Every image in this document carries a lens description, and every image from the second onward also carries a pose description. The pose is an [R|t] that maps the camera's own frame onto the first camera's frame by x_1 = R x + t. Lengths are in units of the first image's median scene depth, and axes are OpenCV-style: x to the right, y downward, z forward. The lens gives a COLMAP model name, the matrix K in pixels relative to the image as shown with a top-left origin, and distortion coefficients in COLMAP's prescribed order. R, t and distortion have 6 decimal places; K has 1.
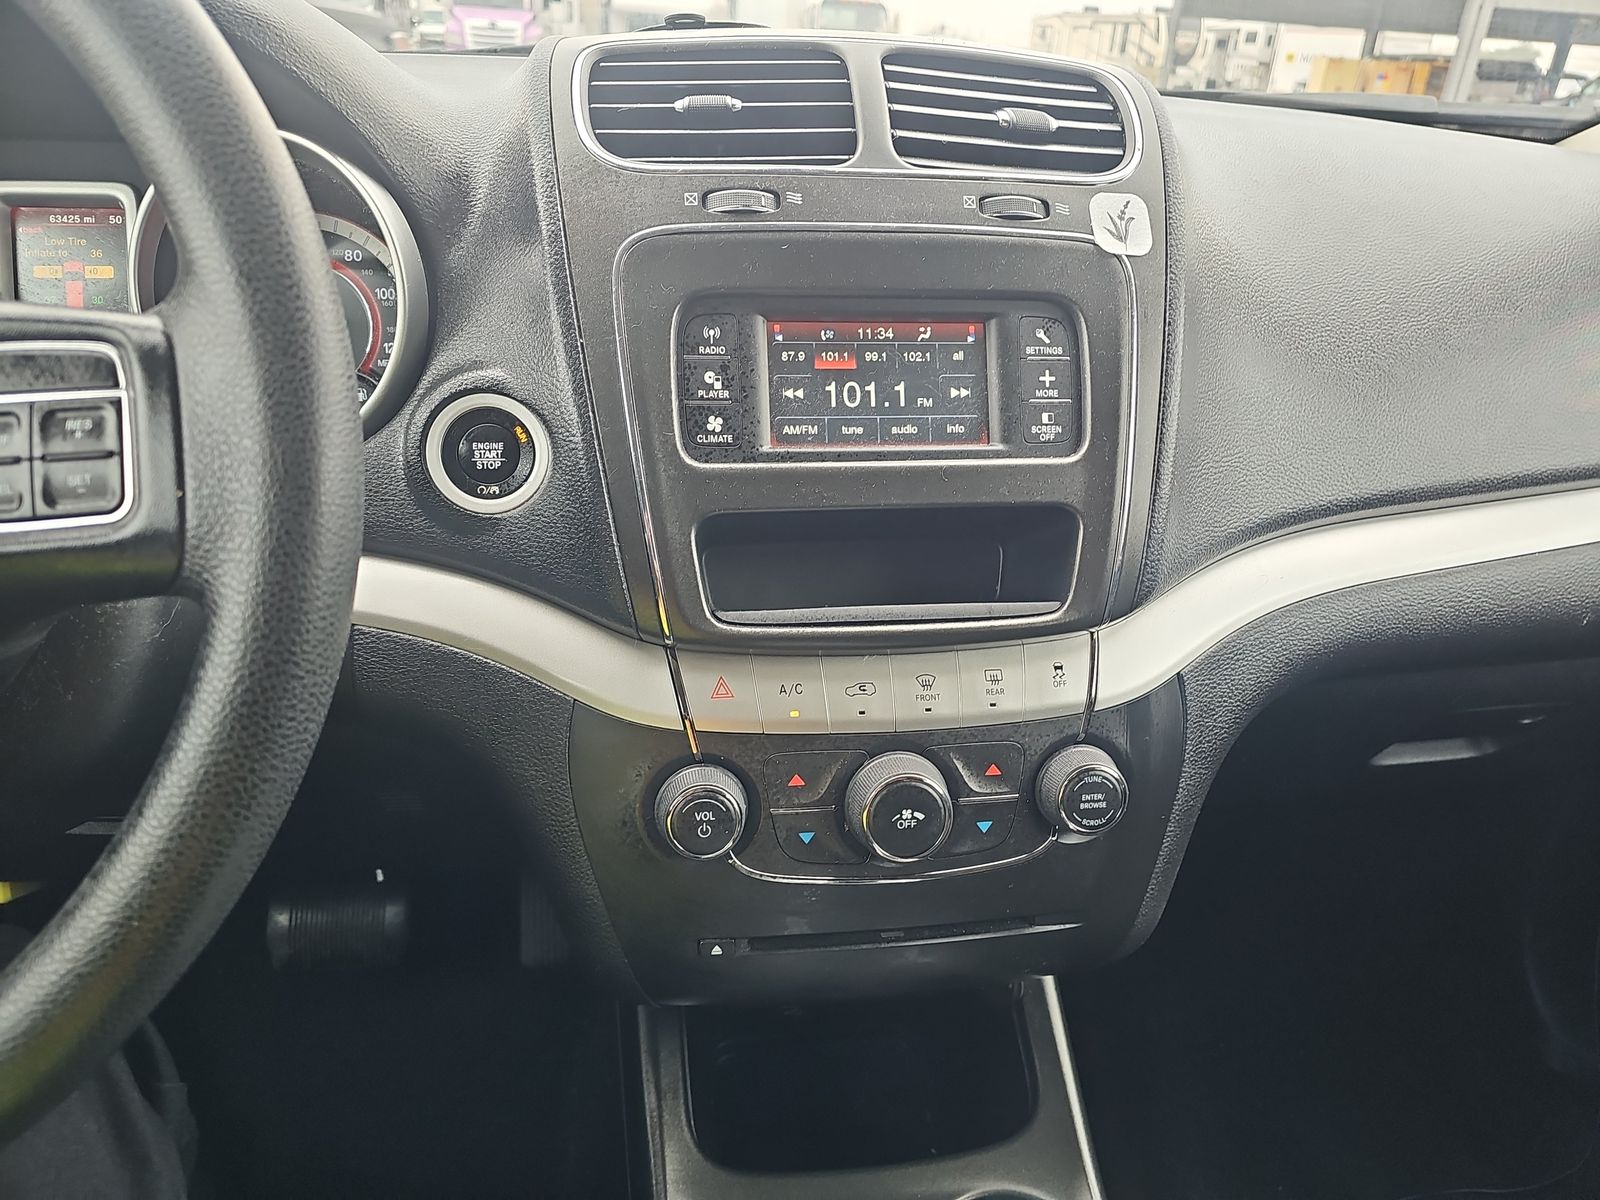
lens RADIAL K [[1063.3, 0, 761.7], [0, 1063.3, 593.5], [0, 0, 1]] dist [0.046340, -0.046063]
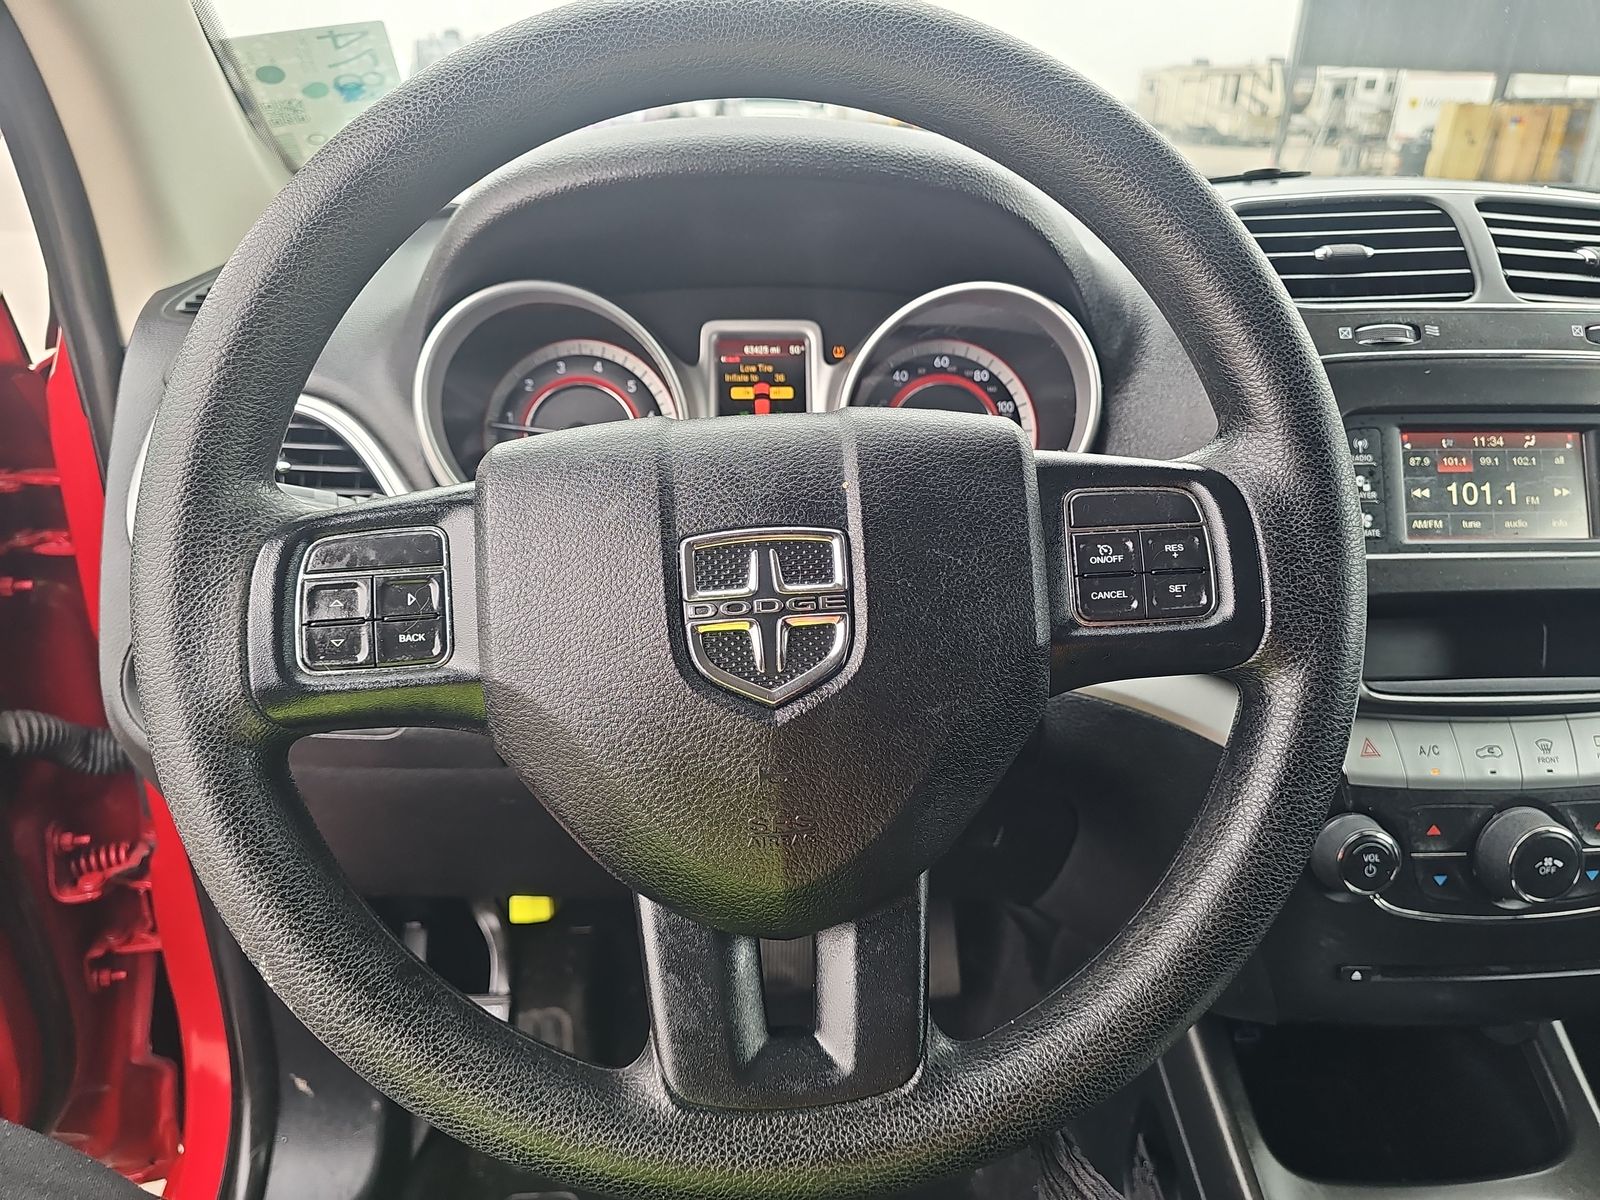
lens RADIAL K [[1063.3, 0, 791.1], [0, 1063.3, 595.1], [0, 0, 1]] dist [0.046340, -0.046063]
pose [[0.996398, 0.009961, -0.084217, -0.552843], [-0.014003, 0.998771, -0.047542, -0.011621], [0.083640, 0.048550, 0.995313, -0.217671]]
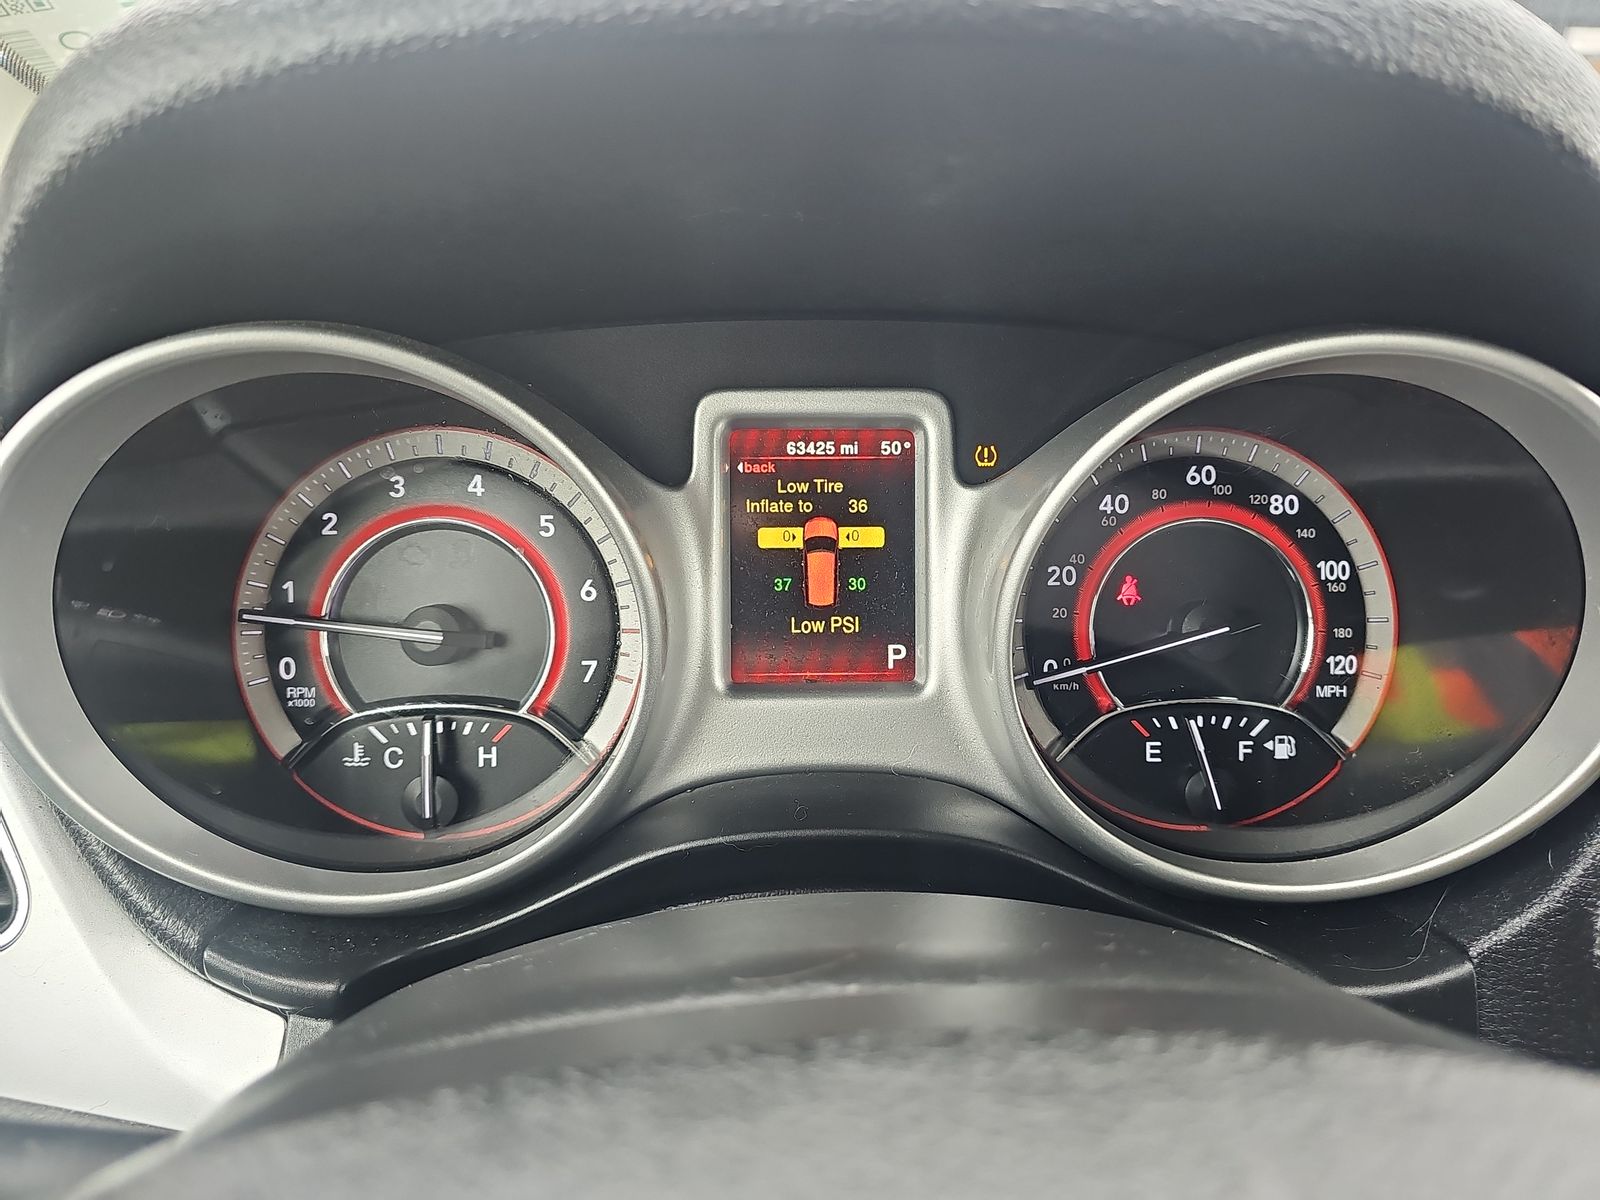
lens RADIAL K [[1063.3, 0, 801.2], [0, 1063.3, 604.9], [0, 0, 1]] dist [0.046340, -0.046063]
pose [[0.992884, 0.029843, -0.115286, -0.641423], [-0.029551, 0.999554, 0.004237, -0.290913], [0.115361, -0.000800, 0.993323, 0.462301]]
